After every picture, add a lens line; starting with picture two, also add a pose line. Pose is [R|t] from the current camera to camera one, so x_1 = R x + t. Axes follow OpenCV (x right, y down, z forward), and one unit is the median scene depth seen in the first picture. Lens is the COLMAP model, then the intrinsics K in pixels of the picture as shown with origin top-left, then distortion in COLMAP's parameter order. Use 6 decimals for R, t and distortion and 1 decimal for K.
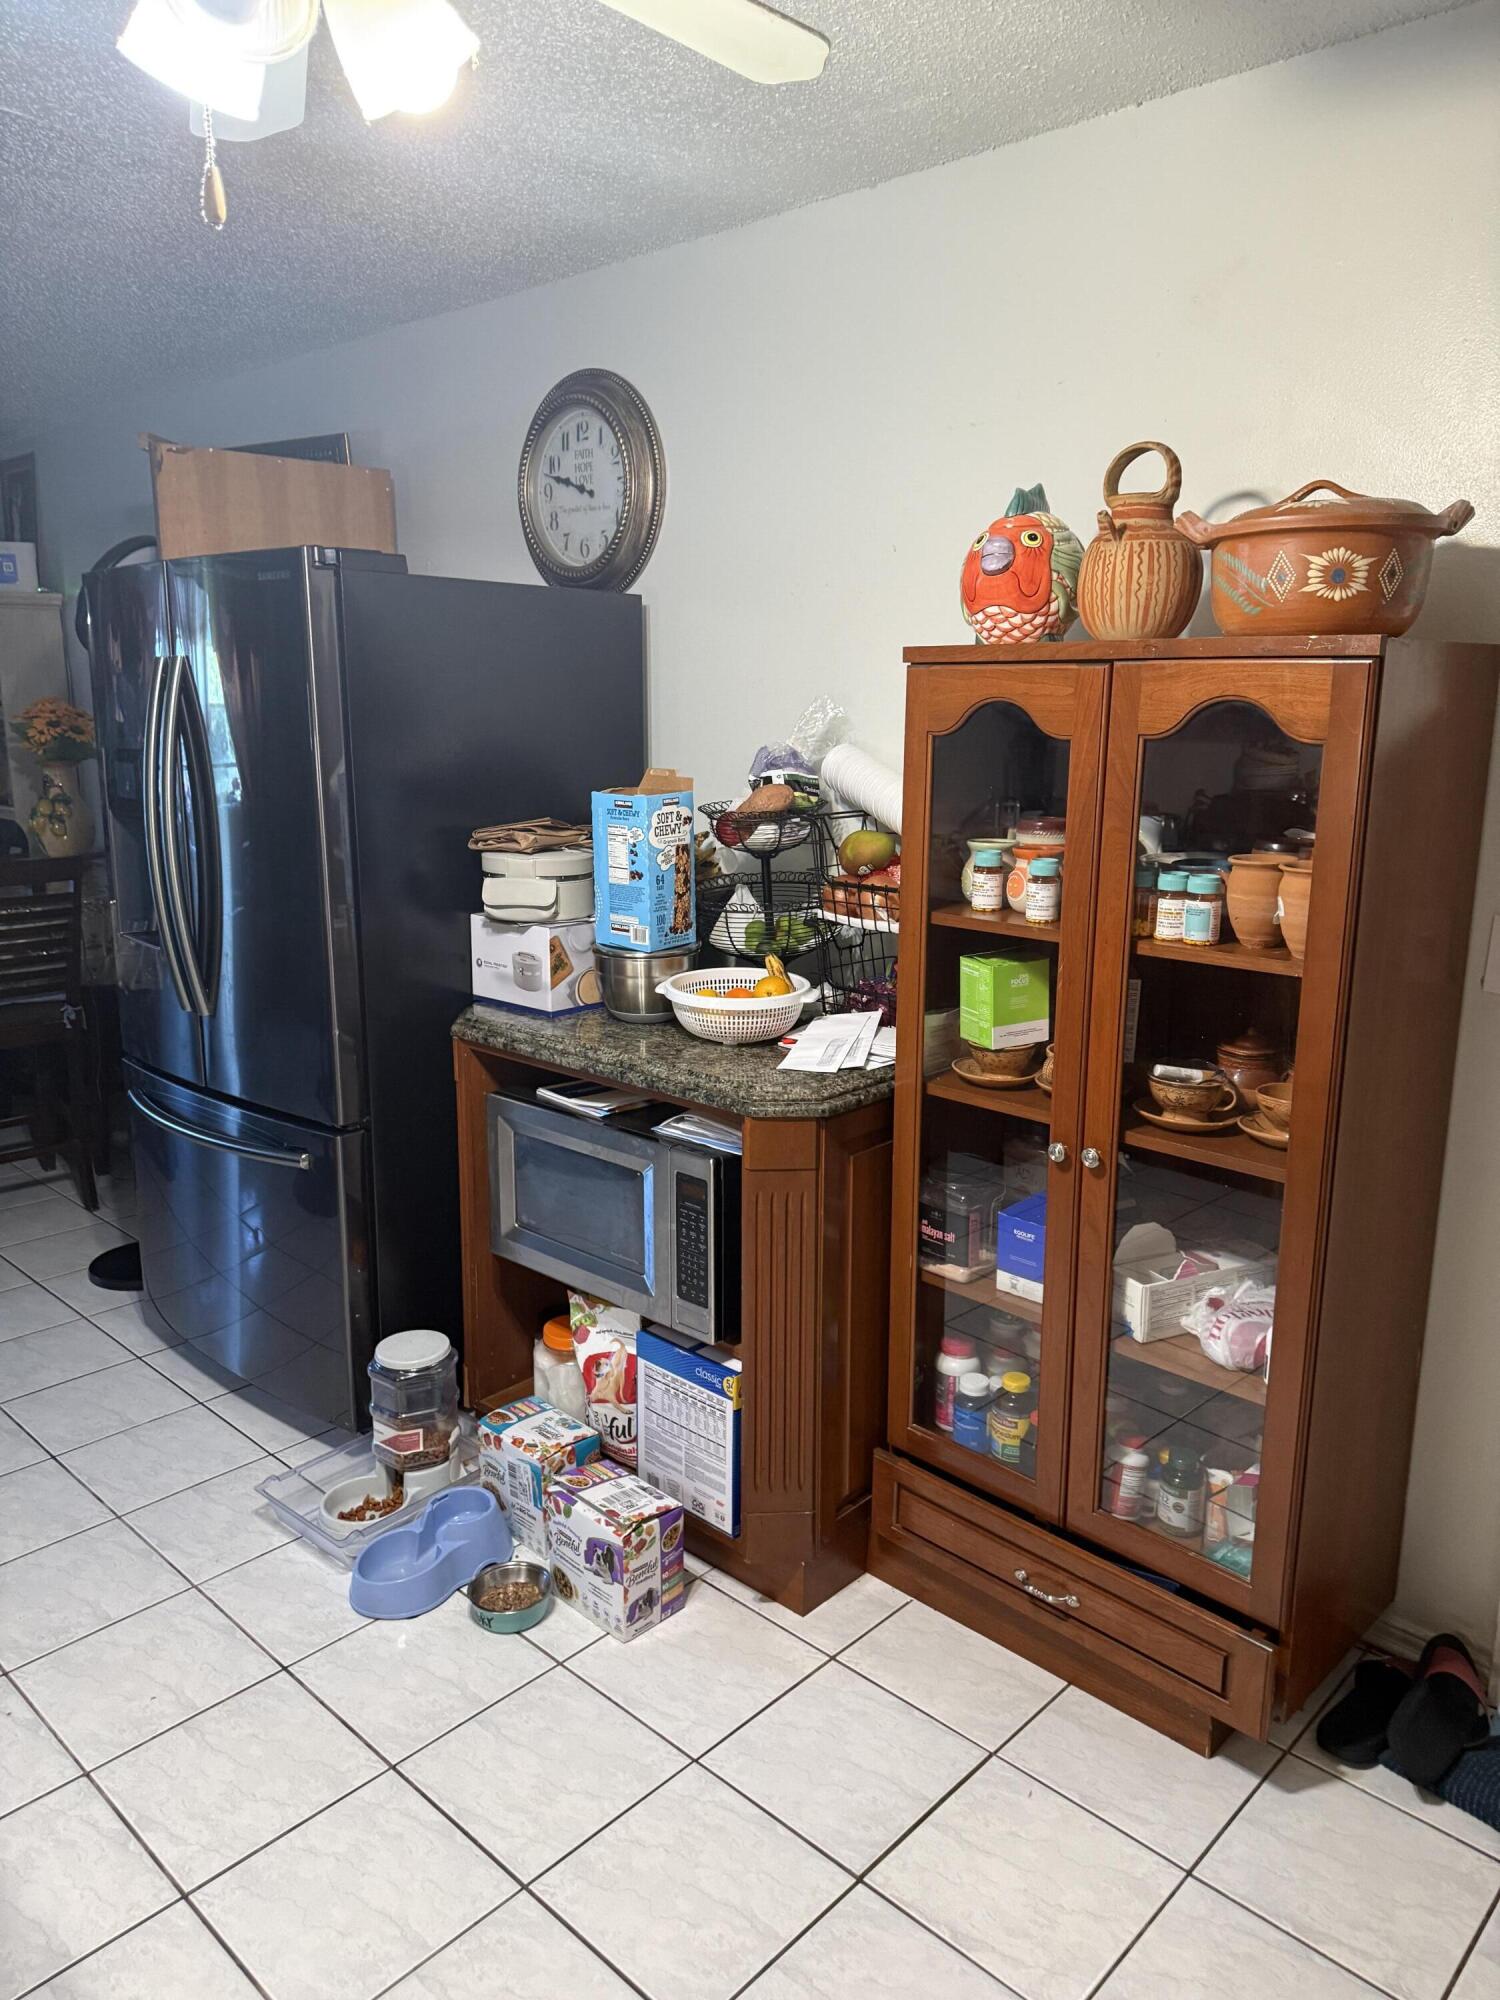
lens RADIAL K [[1420.0, 0, 772.0], [0, 1420.0, 998.2], [0, 0, 1]] dist [0.037610, -0.043590]
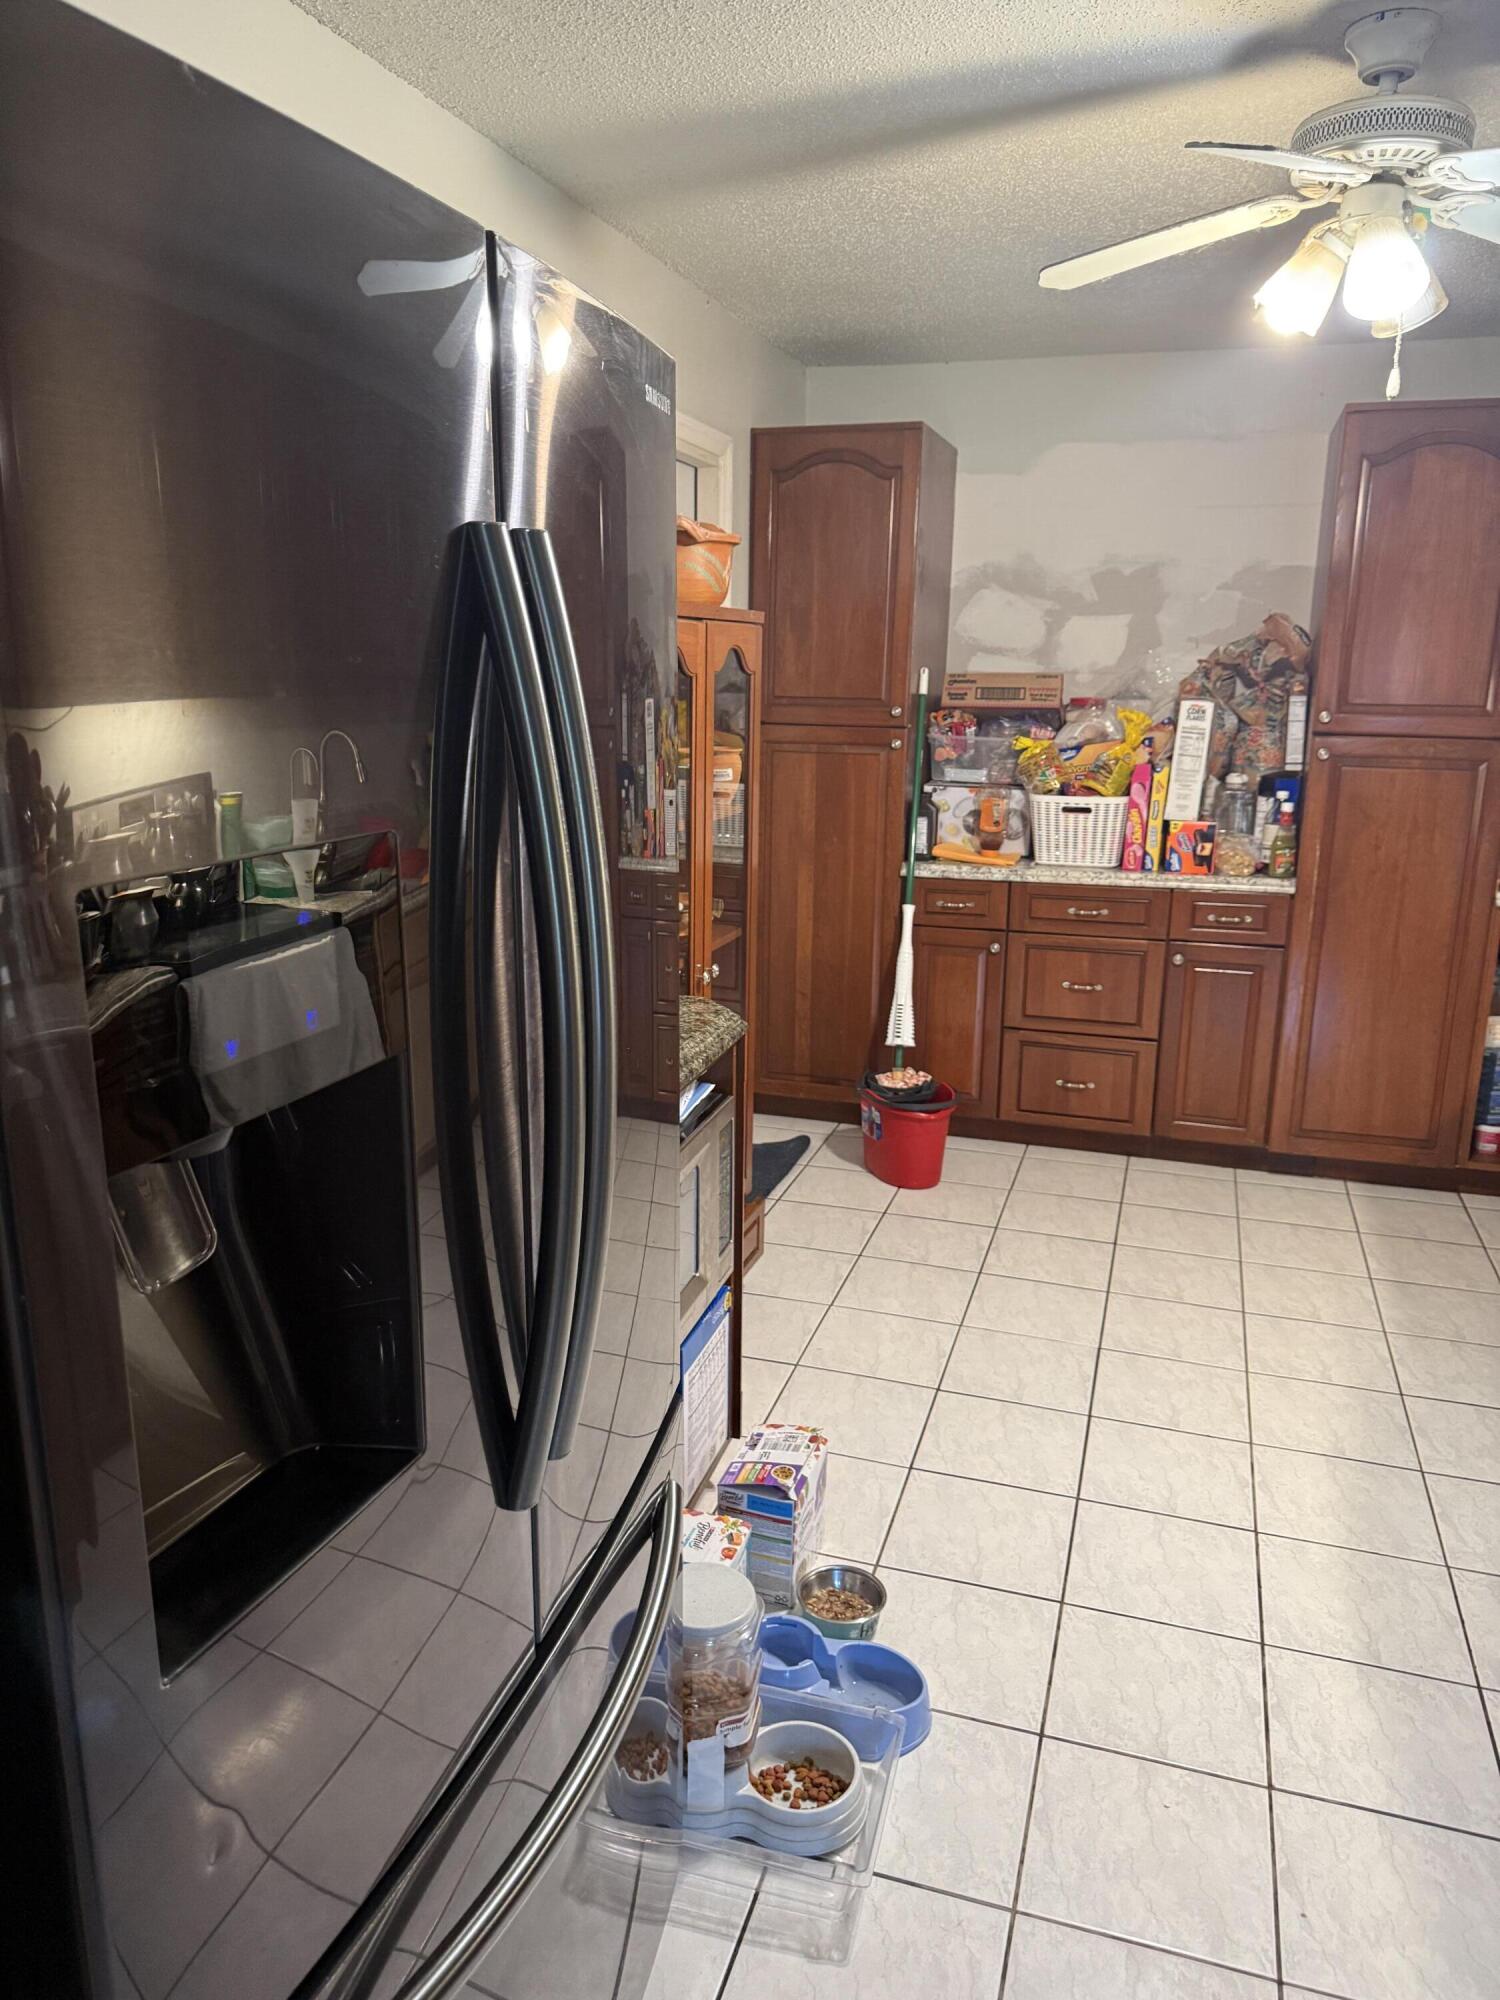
lens RADIAL K [[1389.2, 0, 750.0], [0, 1389.2, 1000.0], [0, 0, 1]] dist [0.176880, -0.381004]
pose [[-0.429862, -0.234306, 0.871963, -0.837137], [0.170511, 0.927298, 0.333234, -0.265362], [-0.886648, 0.291924, -0.358659, 1.206258]]
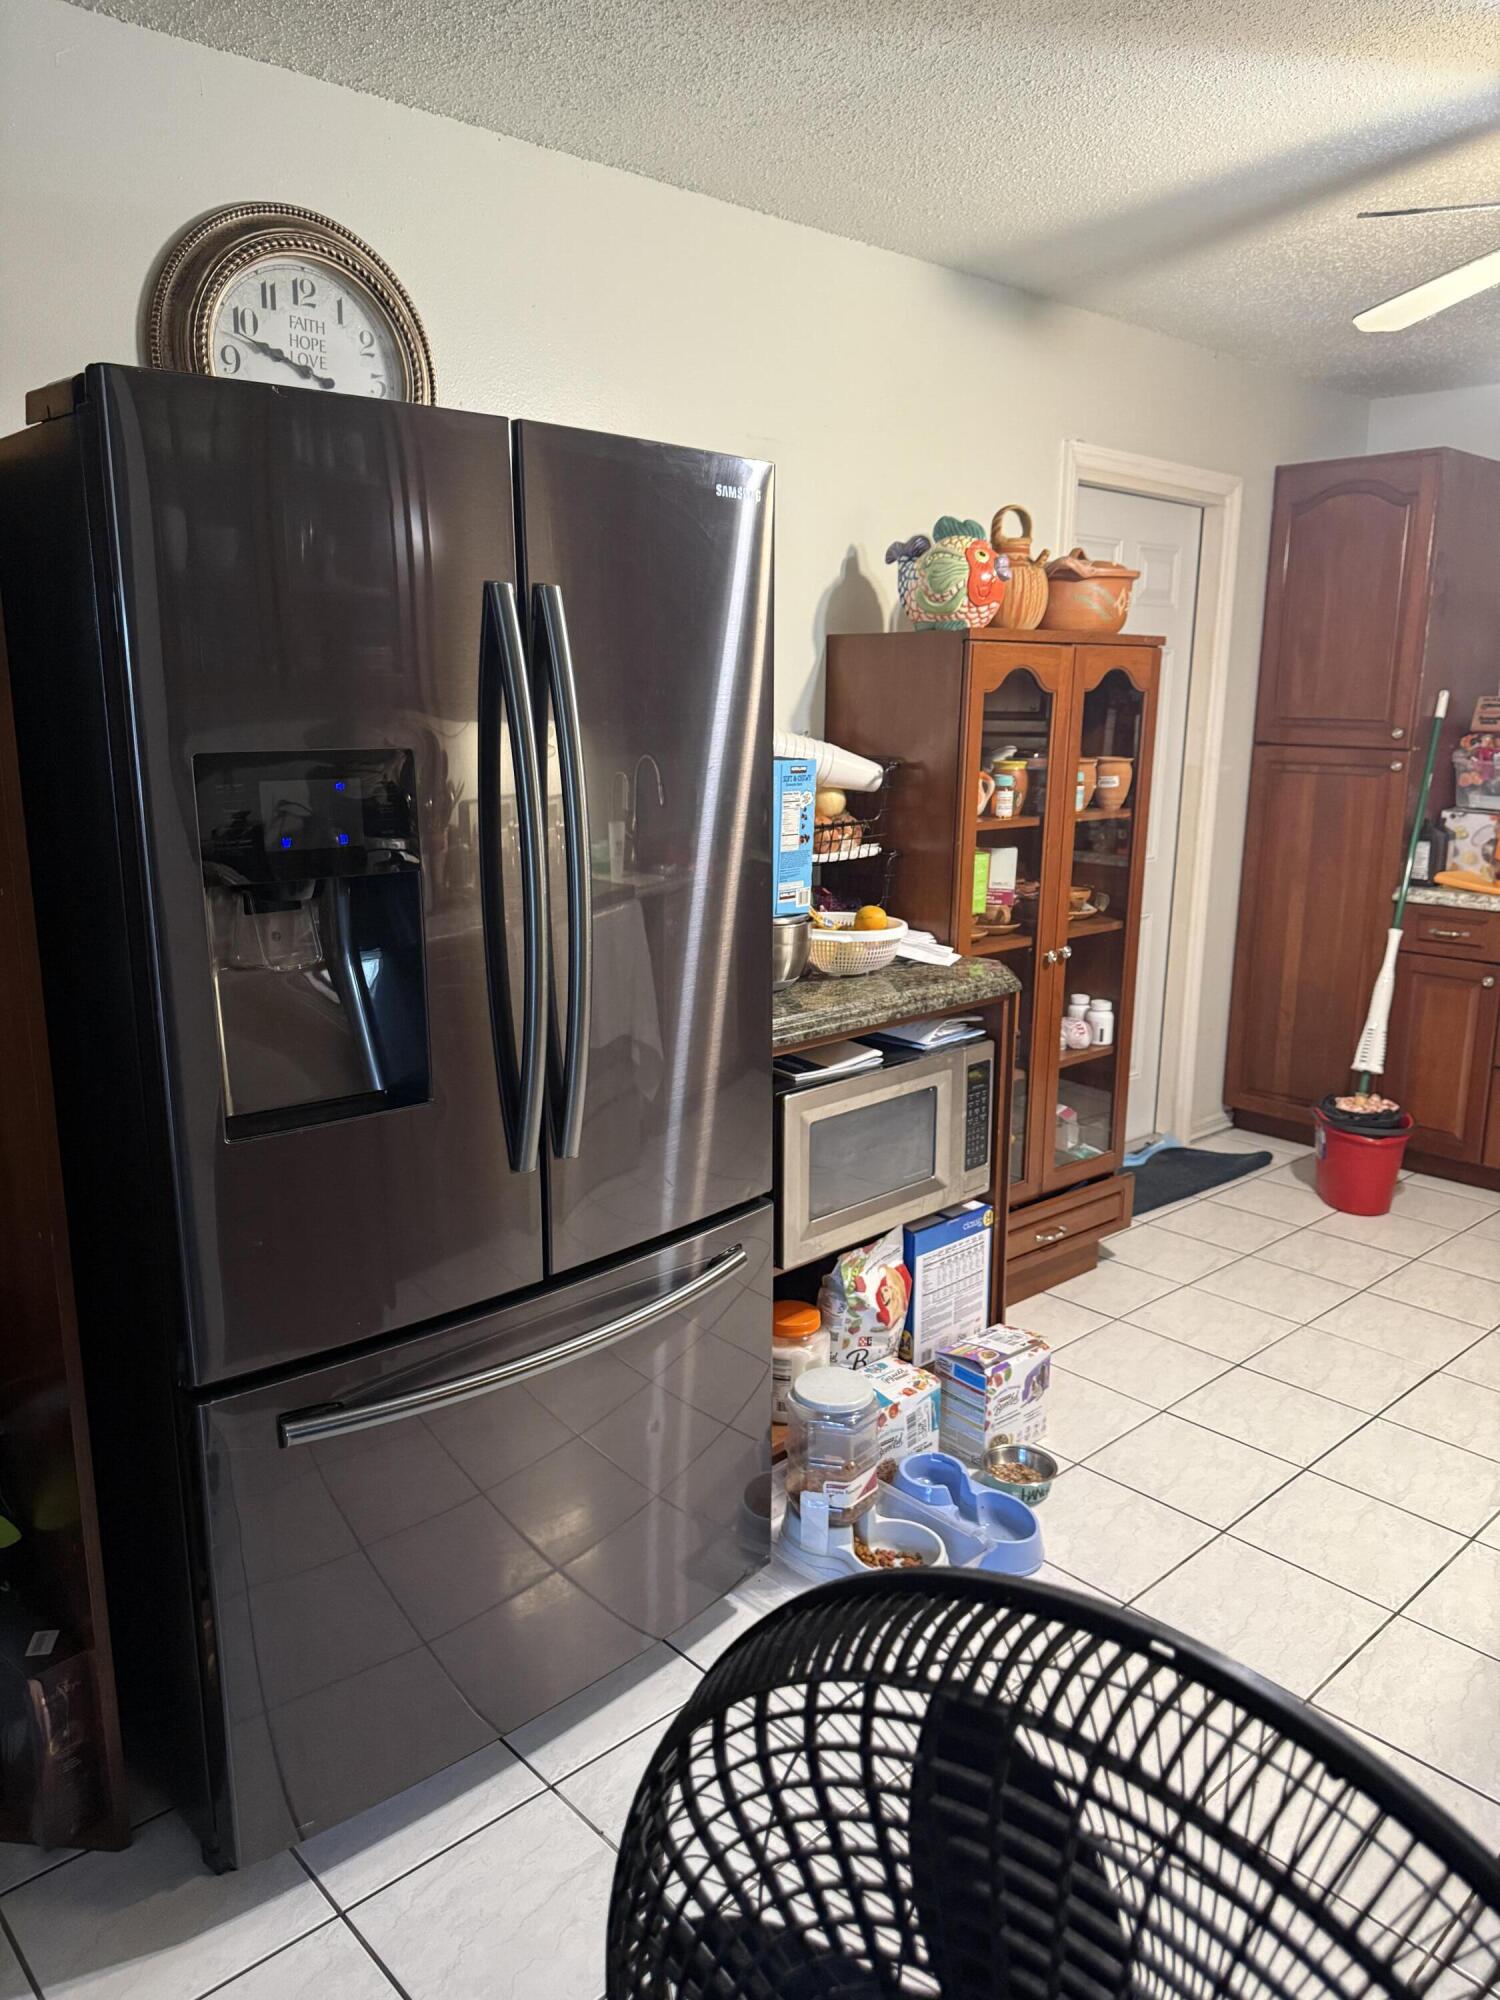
lens RADIAL K [[1420.0, 0, 772.0], [0, 1420.0, 998.2], [0, 0, 1]] dist [0.037610, -0.043590]
pose [[0.065930, -0.225335, 0.972048, -1.133775], [0.200547, 0.957281, 0.208310, -0.197602], [-0.977463, 0.181208, 0.108304, 0.944462]]
